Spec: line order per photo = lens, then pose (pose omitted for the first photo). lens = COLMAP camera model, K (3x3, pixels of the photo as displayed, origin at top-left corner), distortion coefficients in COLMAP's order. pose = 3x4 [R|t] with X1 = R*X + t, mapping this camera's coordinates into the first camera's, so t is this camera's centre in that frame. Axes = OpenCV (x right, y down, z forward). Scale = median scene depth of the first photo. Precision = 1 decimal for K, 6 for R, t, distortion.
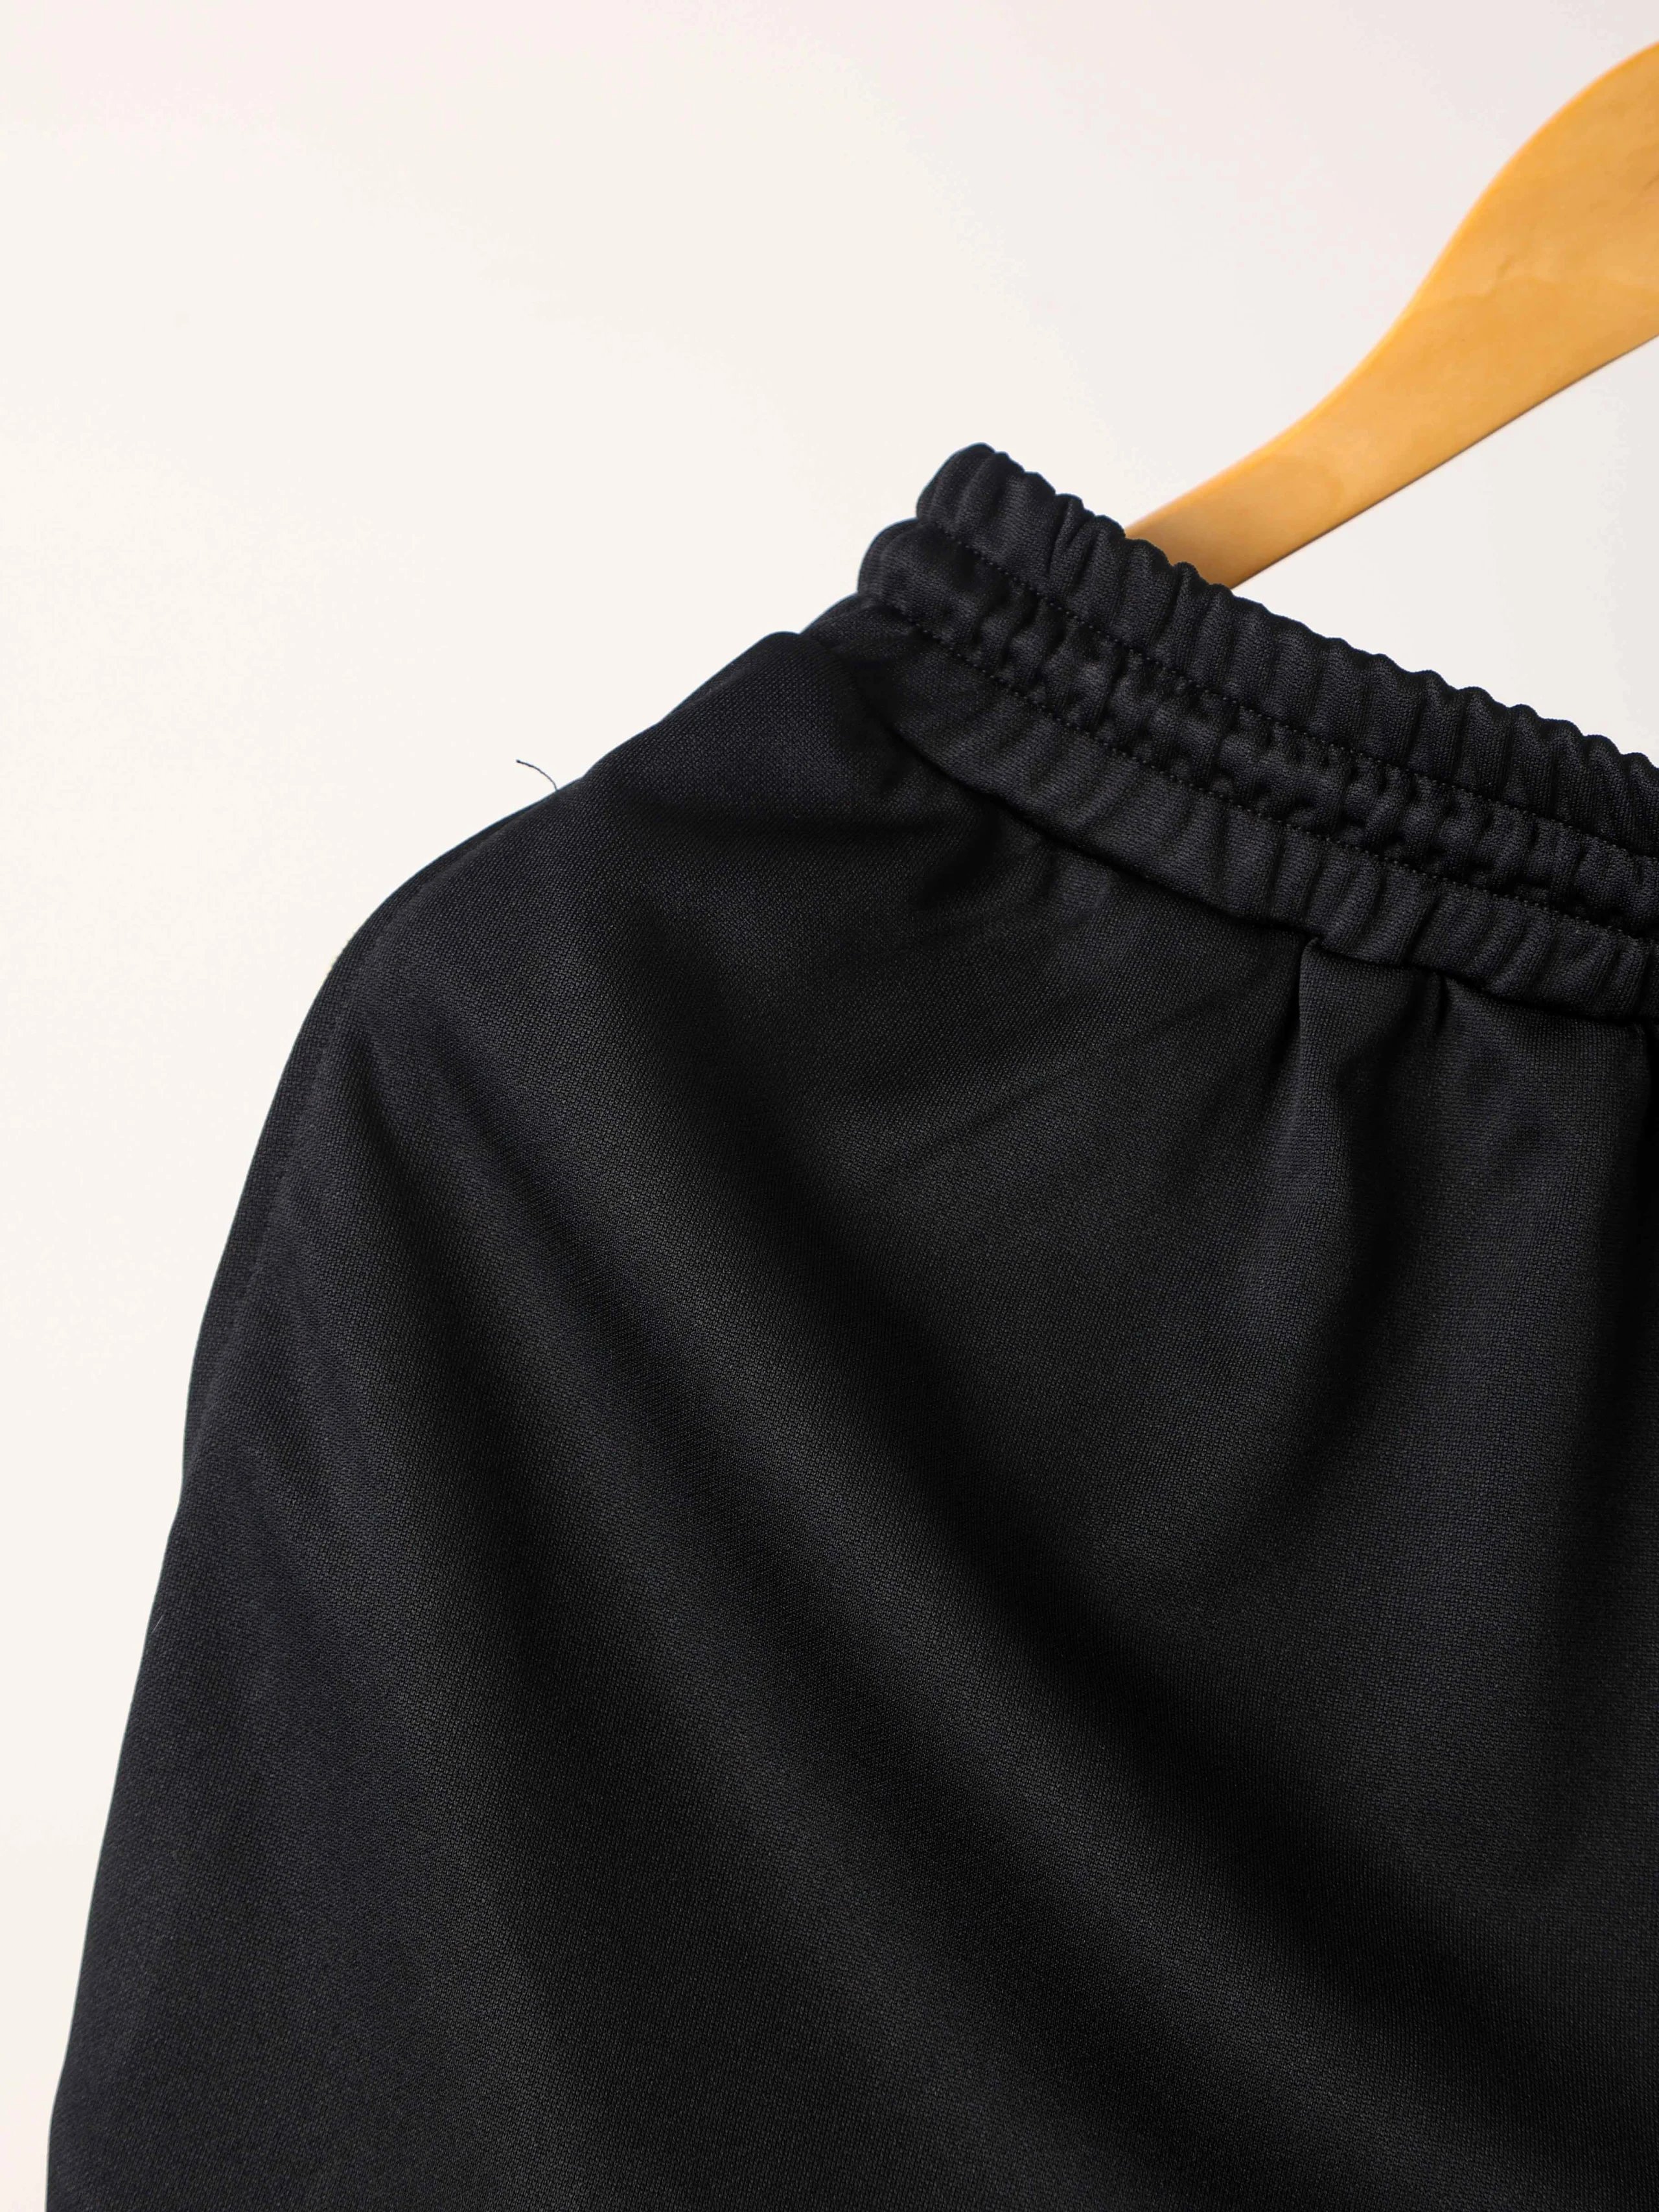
lens RADIAL K [[4228.2, 0, 846.5], [0, 4228.2, 1101.4], [0, 0, 1]] dist [0.143170, 0.000000]
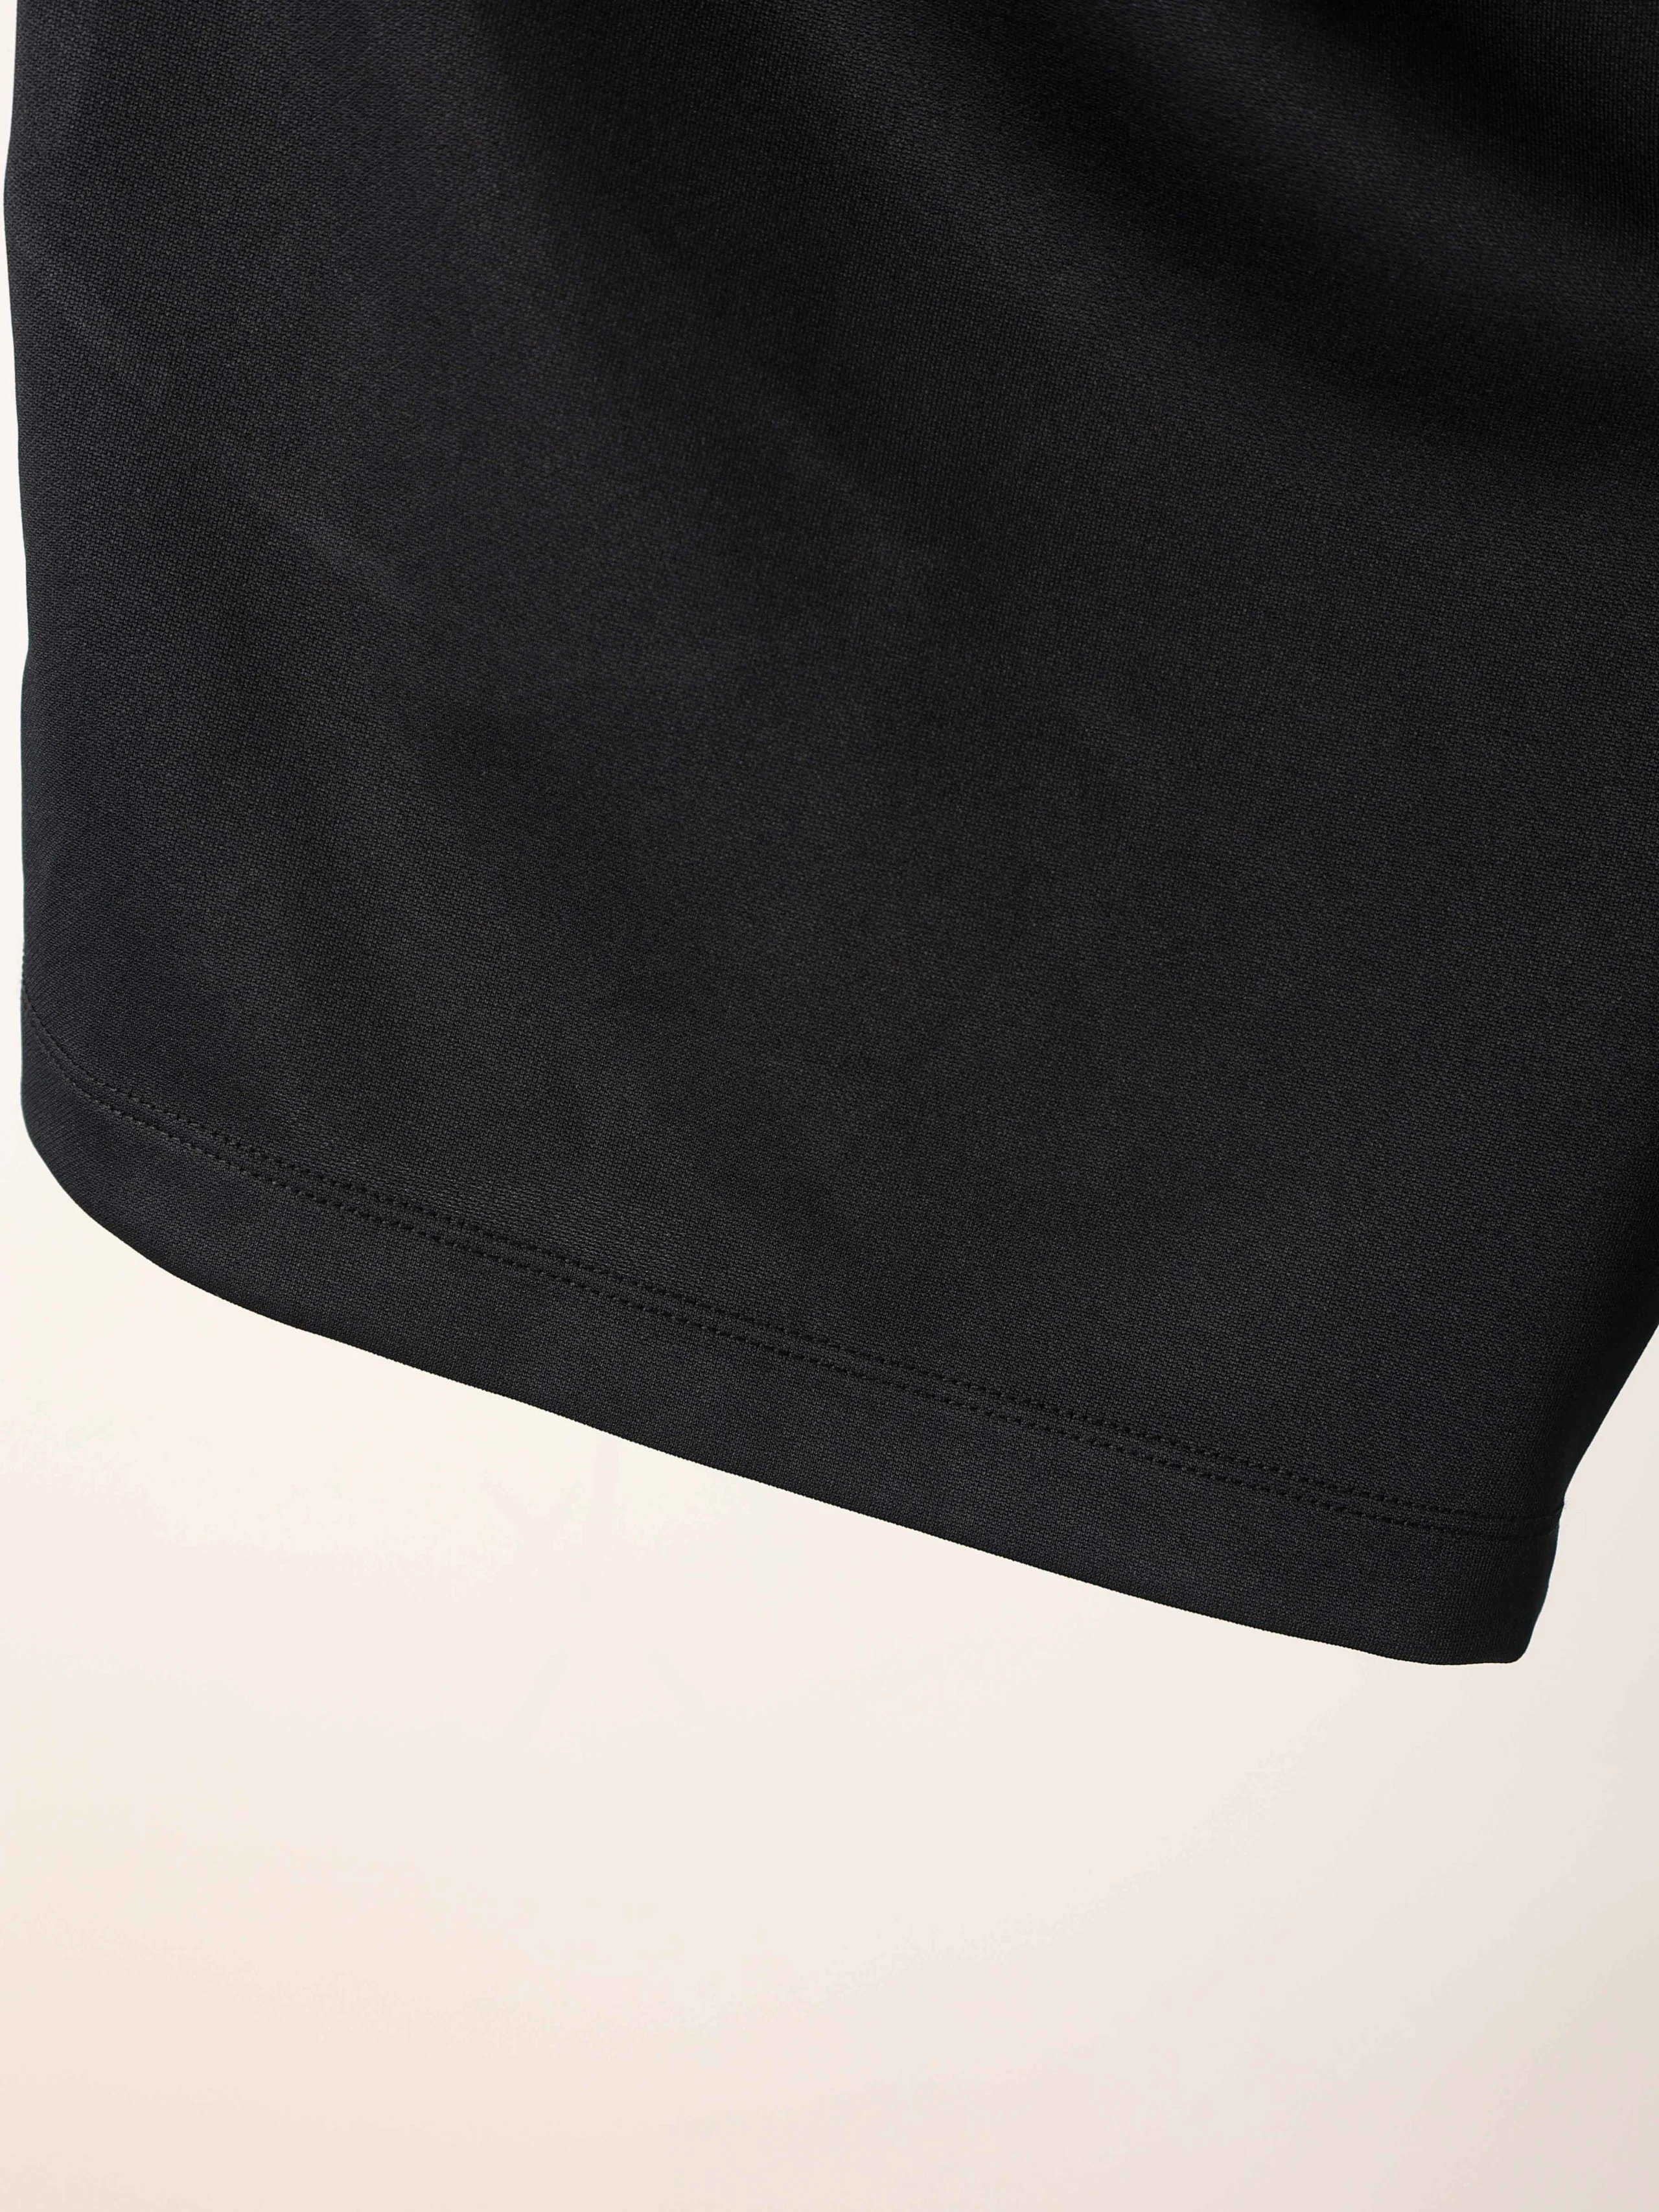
lens RADIAL K [[4228.2, 0, 848.6], [0, 4228.2, 1120.2], [0, 0, 1]] dist [0.143170, 0.000000]
pose [[0.999408, -0.032936, 0.009948, -0.008313], [0.027644, 0.940837, 0.337729, 0.113009], [-0.020483, -0.337255, 0.941191, -0.003942]]
